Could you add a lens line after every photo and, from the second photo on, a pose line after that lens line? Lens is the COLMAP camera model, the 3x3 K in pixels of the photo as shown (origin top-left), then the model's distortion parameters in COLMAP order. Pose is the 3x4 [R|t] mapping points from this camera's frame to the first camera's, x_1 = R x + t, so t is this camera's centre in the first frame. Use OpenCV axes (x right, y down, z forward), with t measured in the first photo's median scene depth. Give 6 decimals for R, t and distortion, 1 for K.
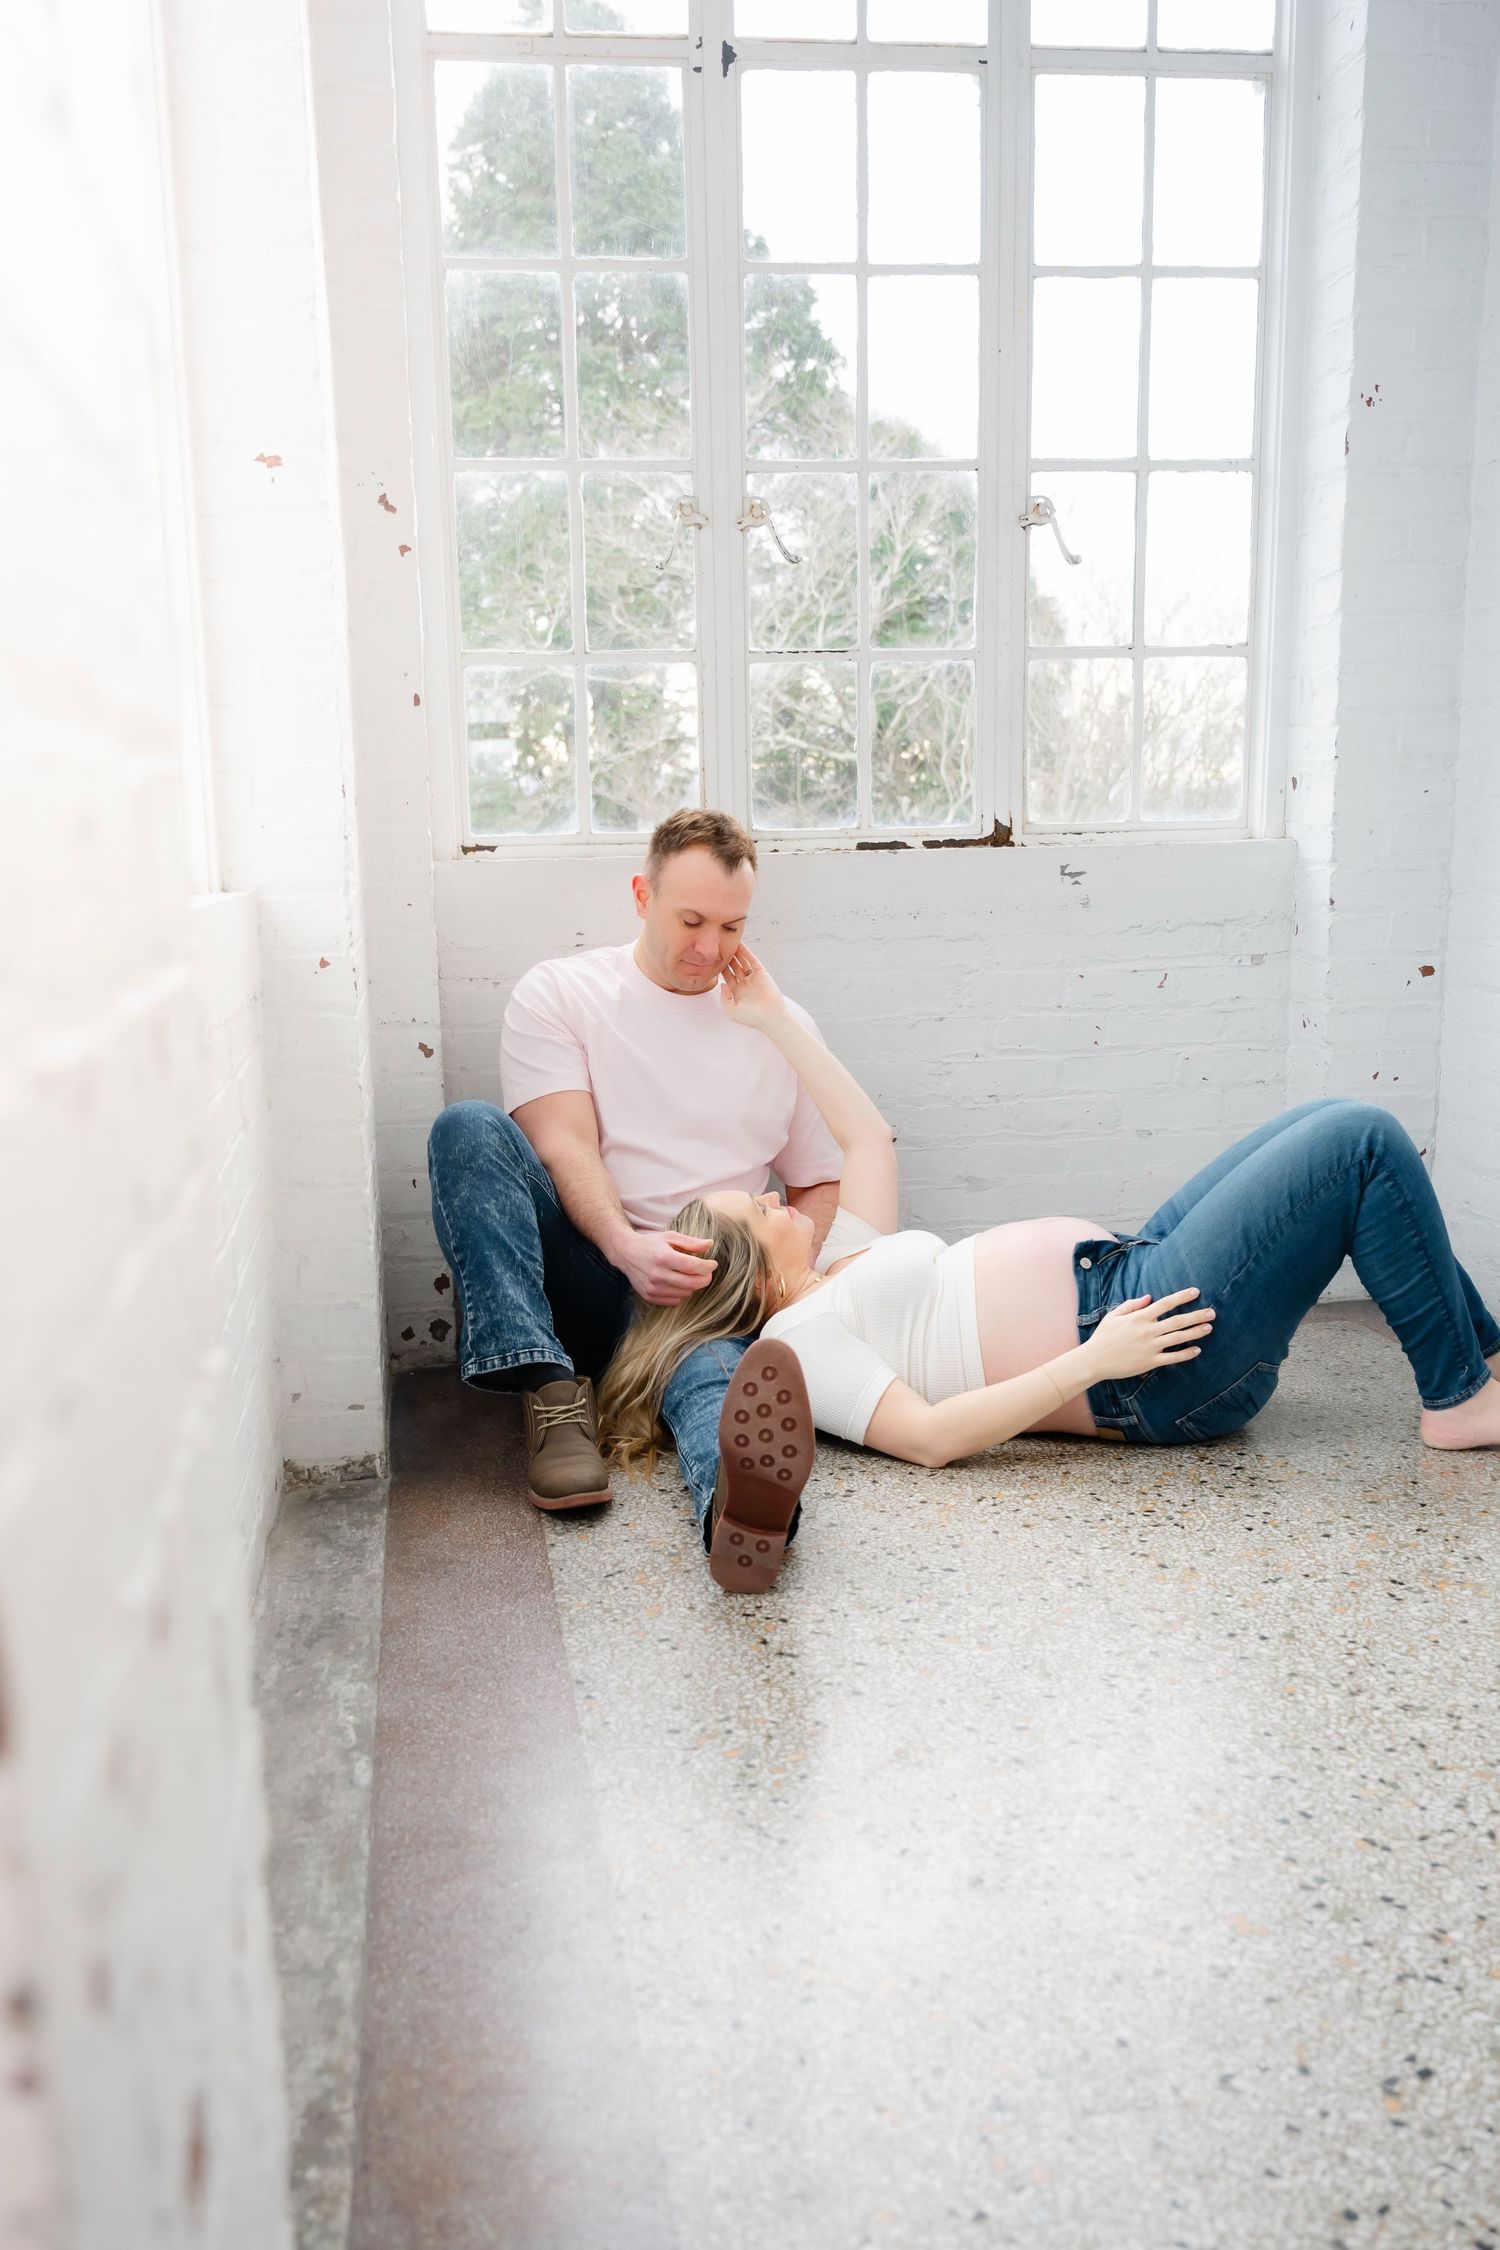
lens RADIAL K [[1941.1, 0, 659.2], [0, 1941.1, 1244.4], [0, 0, 1]] dist [-0.009141, 0.005620]
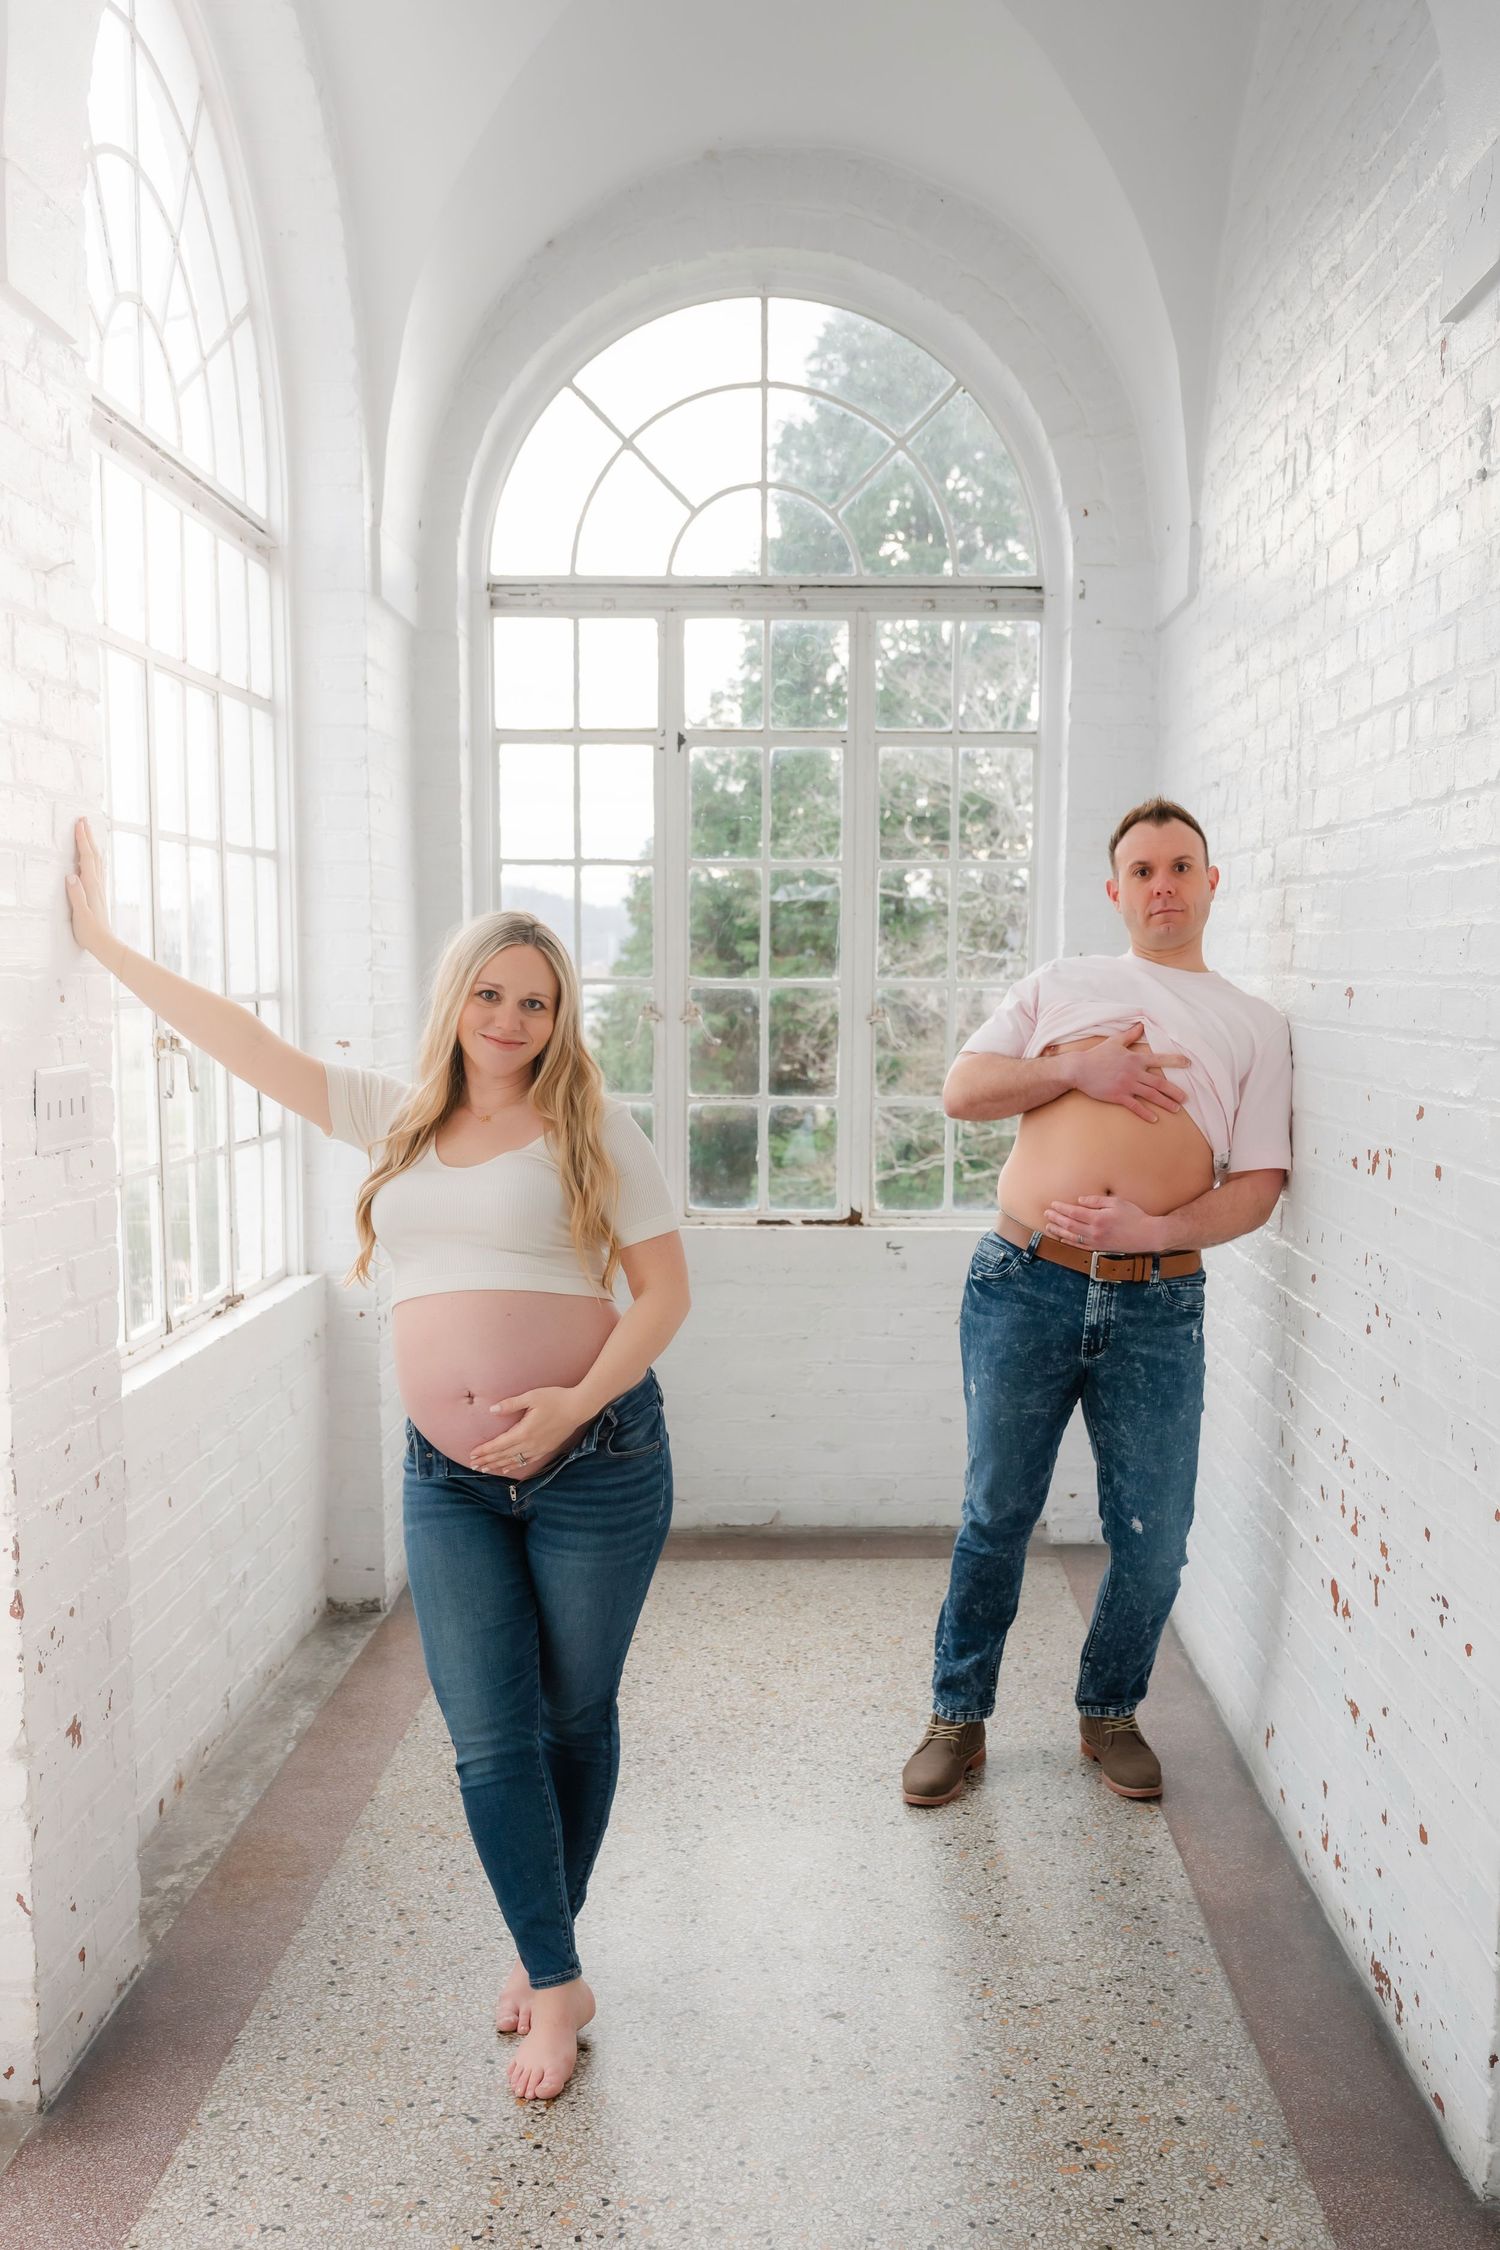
lens RADIAL K [[2149.2, 0, 773.4], [0, 2149.2, 1248.7], [0, 0, 1]] dist [-0.001229, 0.000000]
pose [[0.989156, 0.050191, -0.138023, 0.439840], [-0.059851, 0.995973, -0.066756, -0.091373], [0.134117, 0.074293, 0.988177, -0.838016]]
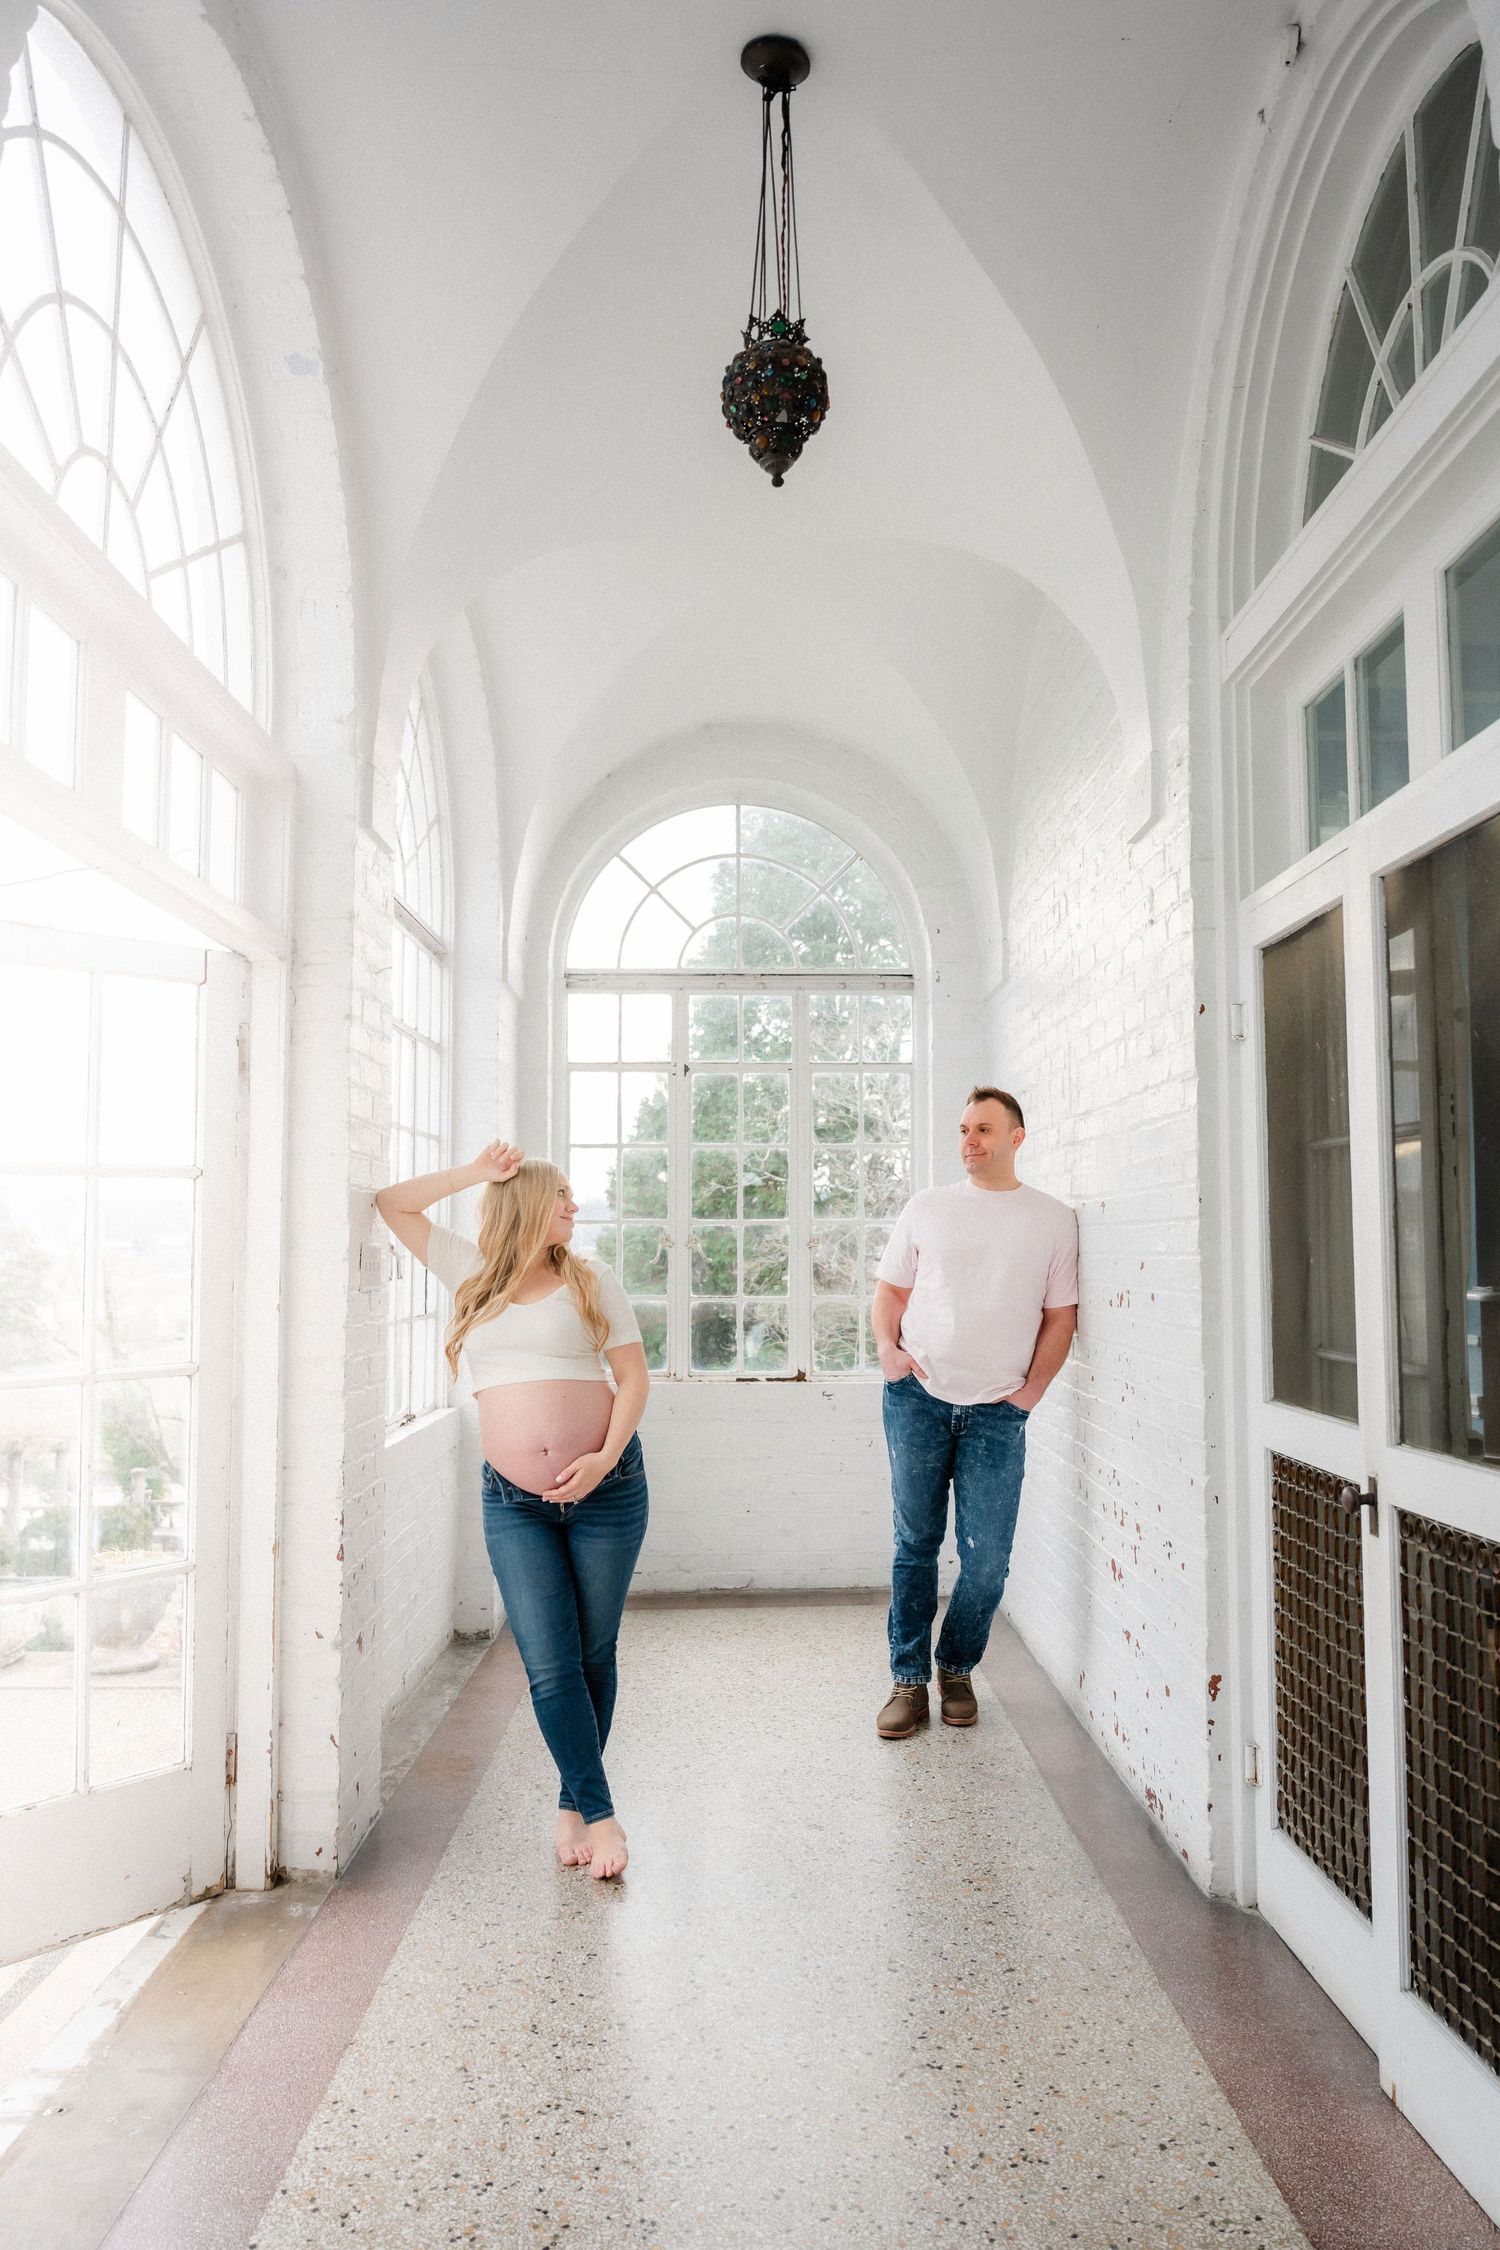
lens RADIAL K [[1661.8, 0, 750.2], [0, 1661.8, 1126.3], [0, 0, 1]] dist [-0.010609, 0.006315]
pose [[0.992903, 0.016671, -0.117755, 0.435460], [-0.048076, 0.961884, -0.269200, 0.044225], [0.108778, 0.272950, 0.955858, -1.212584]]
